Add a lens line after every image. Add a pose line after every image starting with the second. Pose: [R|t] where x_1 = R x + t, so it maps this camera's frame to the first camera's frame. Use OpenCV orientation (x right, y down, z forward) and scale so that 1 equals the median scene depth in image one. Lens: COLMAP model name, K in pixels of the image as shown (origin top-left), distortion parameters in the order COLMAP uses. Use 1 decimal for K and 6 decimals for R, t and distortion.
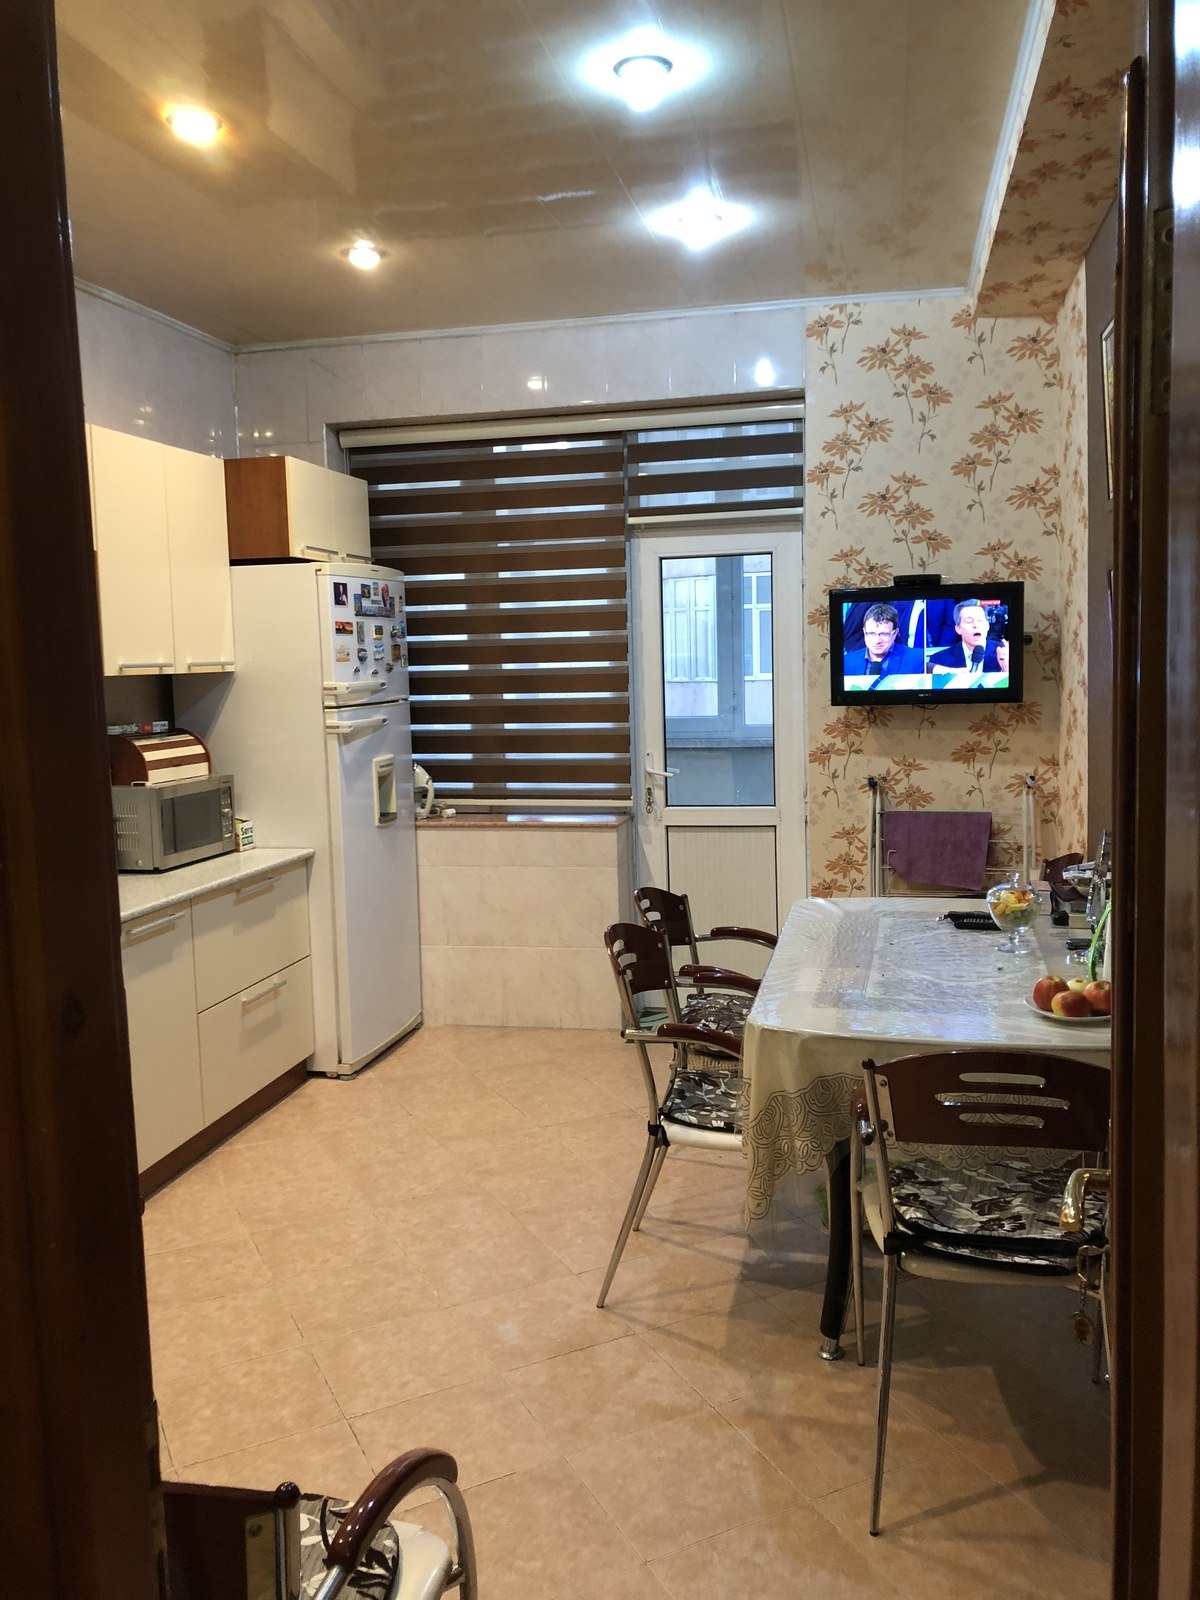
lens RADIAL K [[1319.4, 0, 600.0], [0, 1319.4, 800.0], [0, 0, 1]] dist [0.121969, -0.333849]
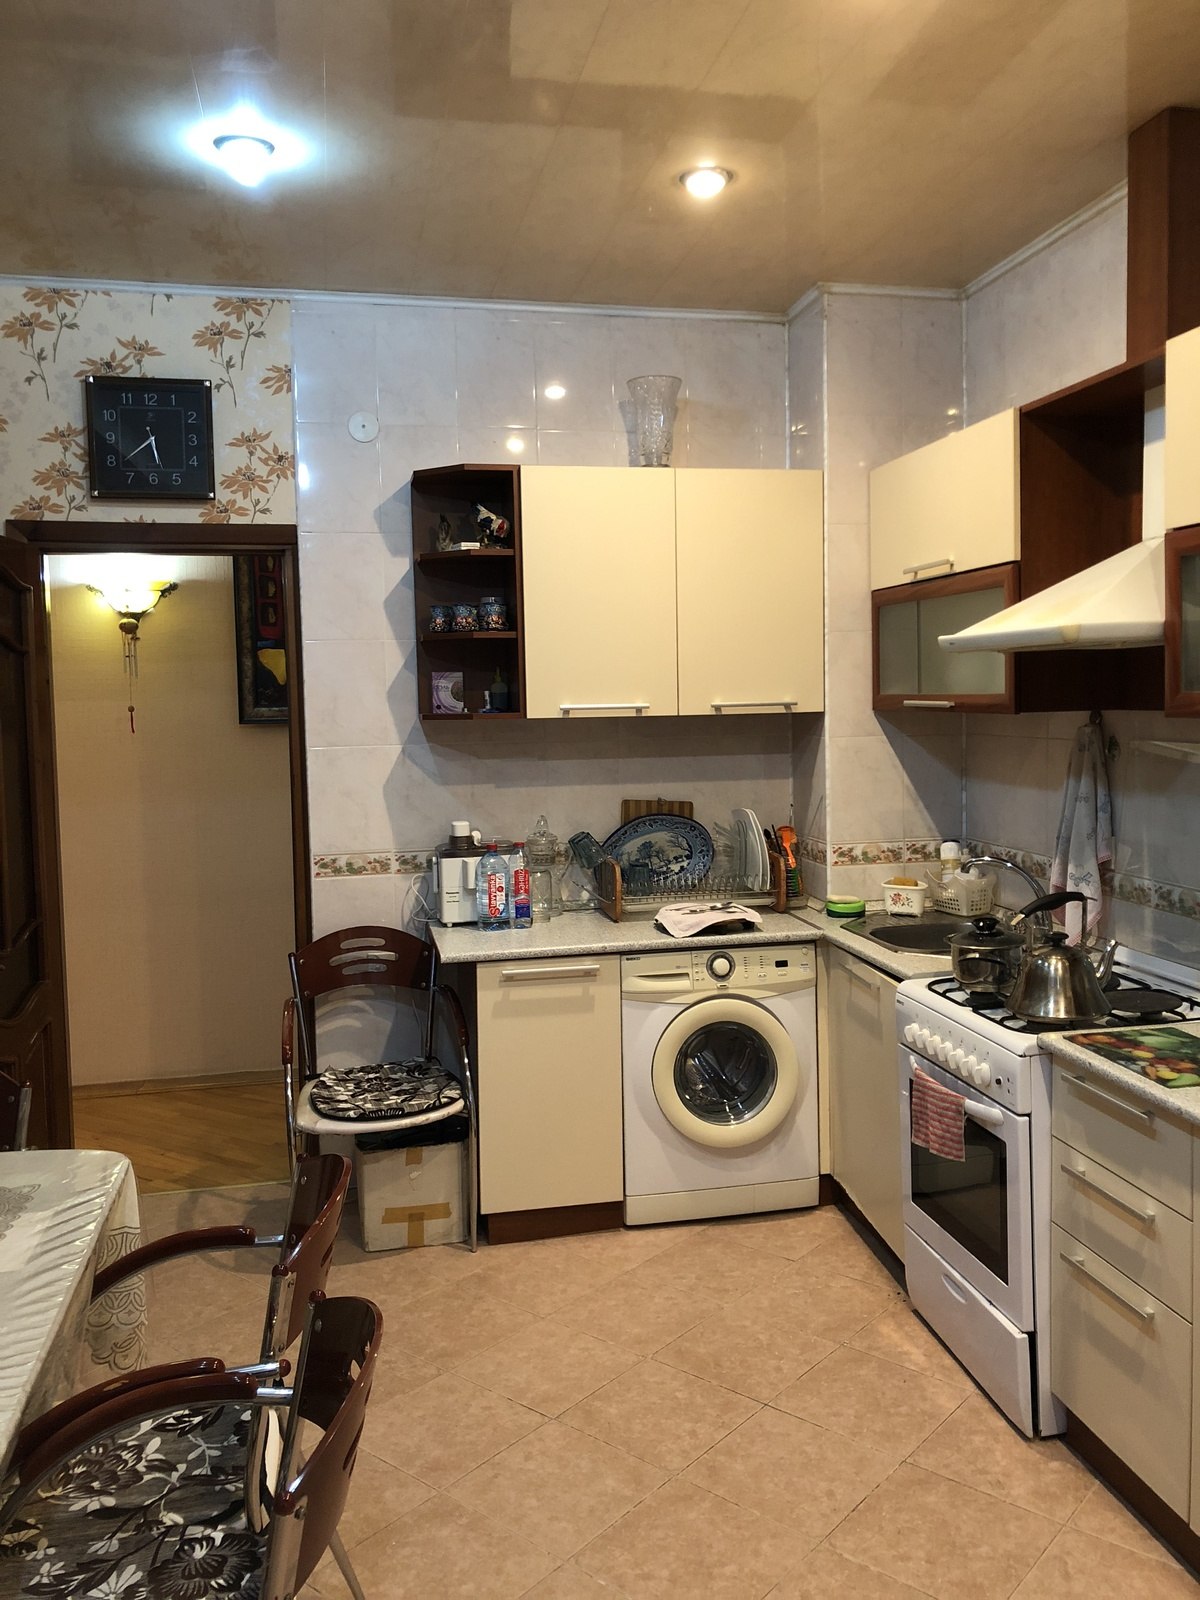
lens RADIAL K [[1311.5, 0, 602.0], [0, 1311.5, 780.8], [0, 0, 1]] dist [0.012250, 0.010676]
pose [[-0.914040, 0.072510, -0.399092, 0.092842], [0.002587, 0.984915, 0.173020, -0.130925], [0.405617, 0.157115, -0.900439, 1.107700]]
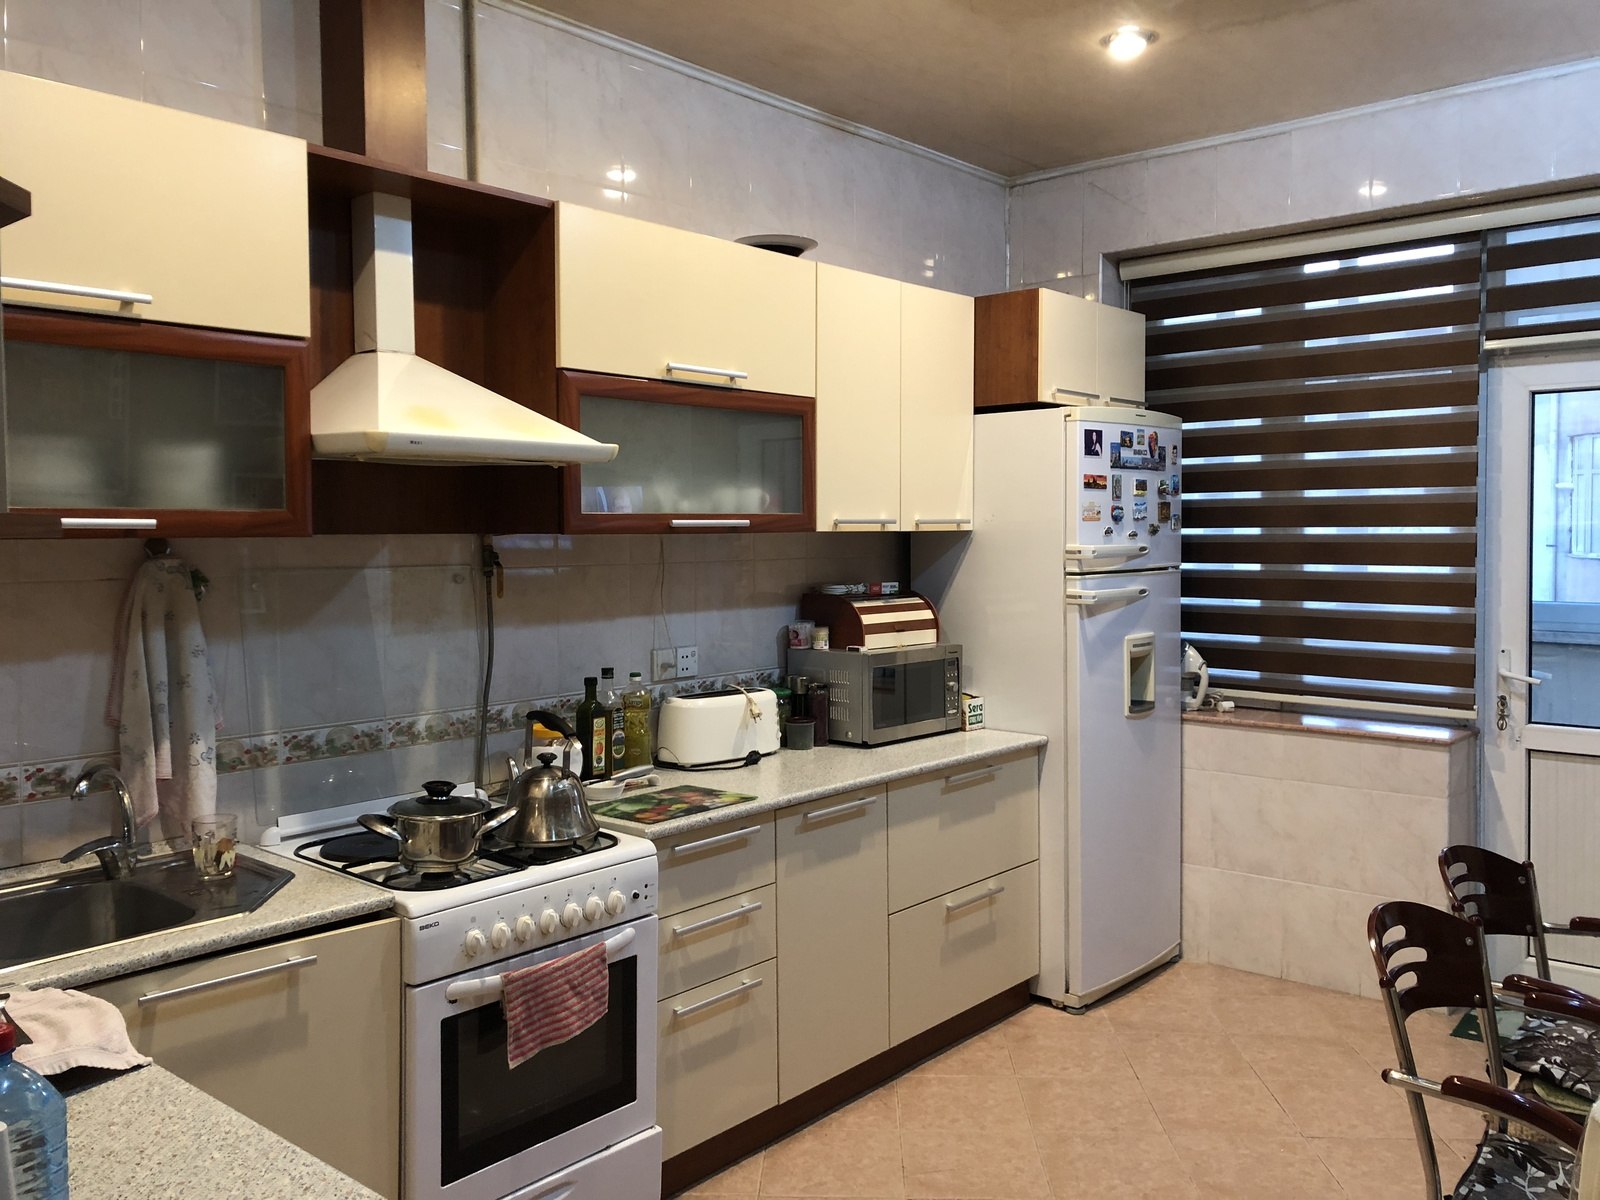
lens RADIAL K [[1301.5, 0, 796.9], [0, 1301.5, 581.0], [0, 0, 1]] dist [0.045018, -0.068382]
pose [[0.879462, 0.041278, -0.474176, 0.039023], [-0.070692, 0.996511, -0.044364, -0.014738], [0.470691, 0.072537, 0.879311, 0.170675]]
